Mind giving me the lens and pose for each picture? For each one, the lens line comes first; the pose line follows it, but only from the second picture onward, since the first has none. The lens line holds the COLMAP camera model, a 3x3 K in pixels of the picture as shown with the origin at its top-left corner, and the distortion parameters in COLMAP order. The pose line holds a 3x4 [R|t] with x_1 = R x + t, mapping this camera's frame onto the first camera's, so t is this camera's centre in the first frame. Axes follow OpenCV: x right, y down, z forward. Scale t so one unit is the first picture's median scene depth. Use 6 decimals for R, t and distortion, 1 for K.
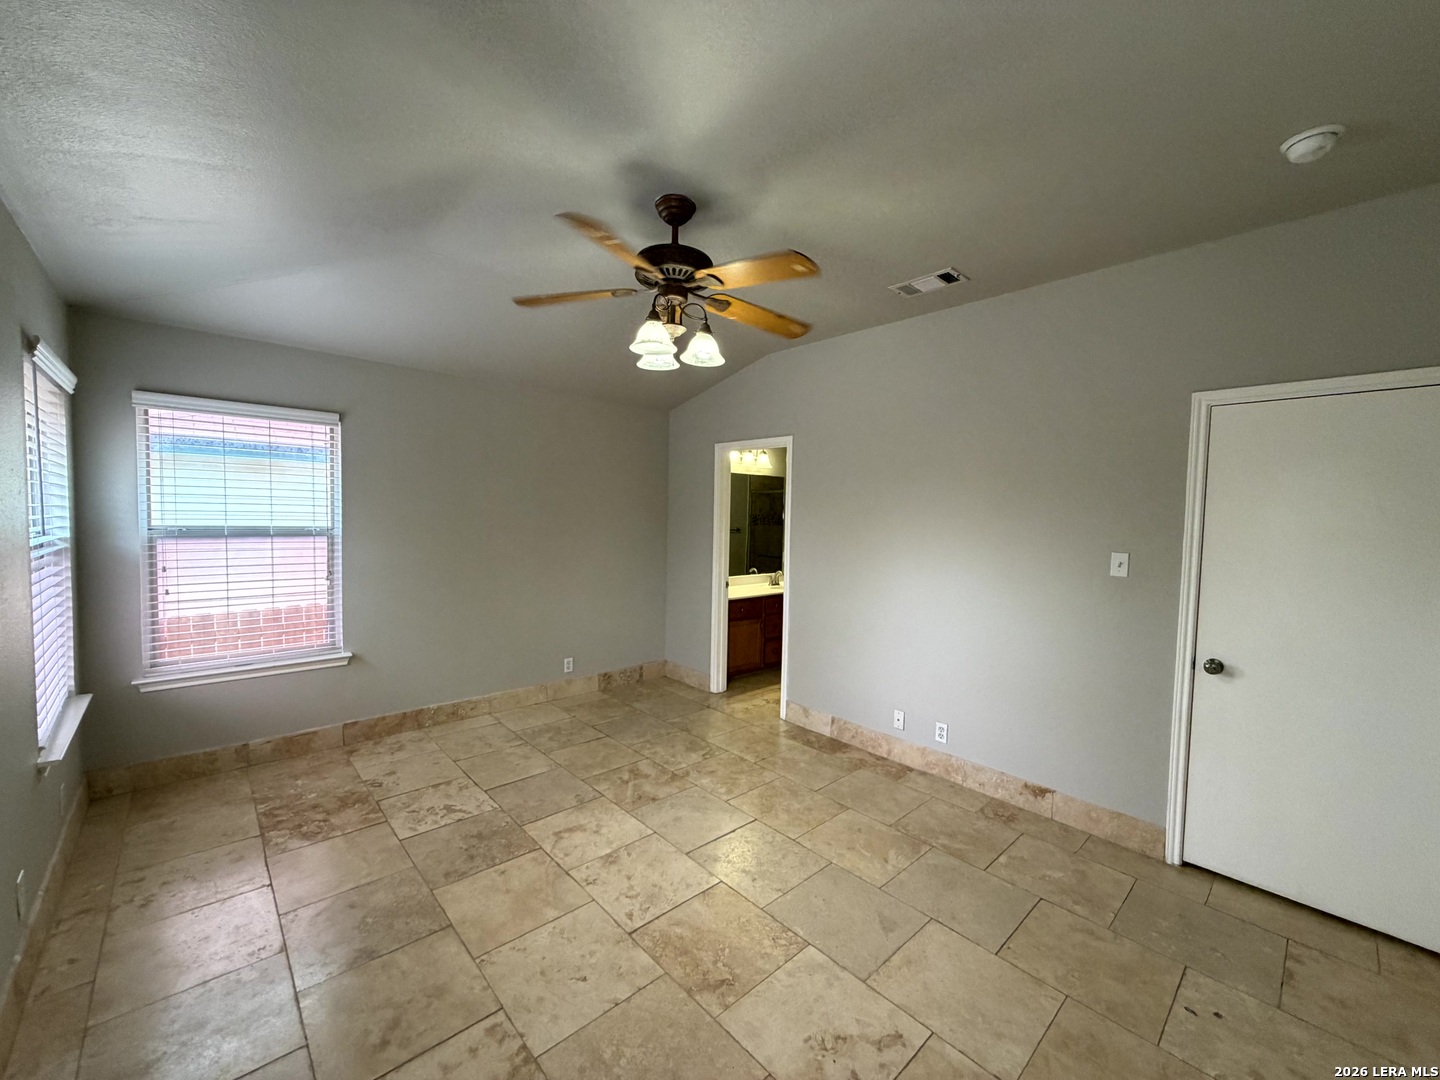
lens RADIAL K [[573.4, 0, 718.2], [0, 573.4, 540.1], [0, 0, 1]] dist [-0.001192, 0.000966]
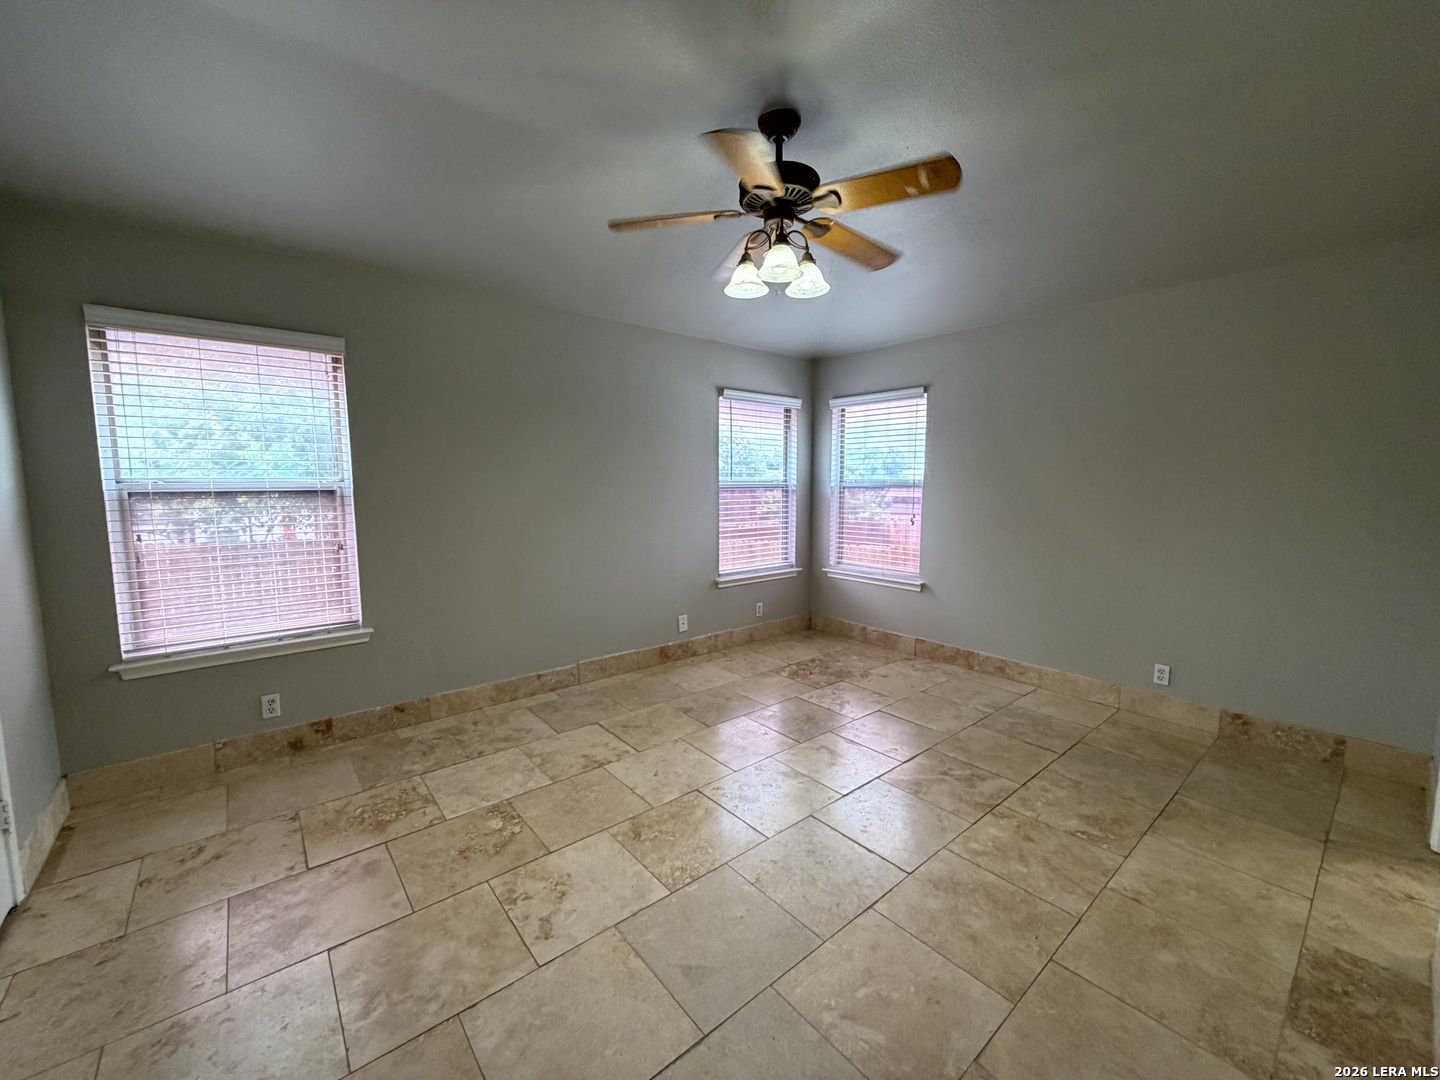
lens RADIAL K [[573.4, 0, 718.3], [0, 573.4, 540.9], [0, 0, 1]] dist [-0.001192, 0.000966]
pose [[-0.049728, 0.082446, -0.995354, 0.646763], [-0.046354, 0.995323, 0.084759, 0.025935], [0.997687, 0.050353, -0.045674, 0.670920]]
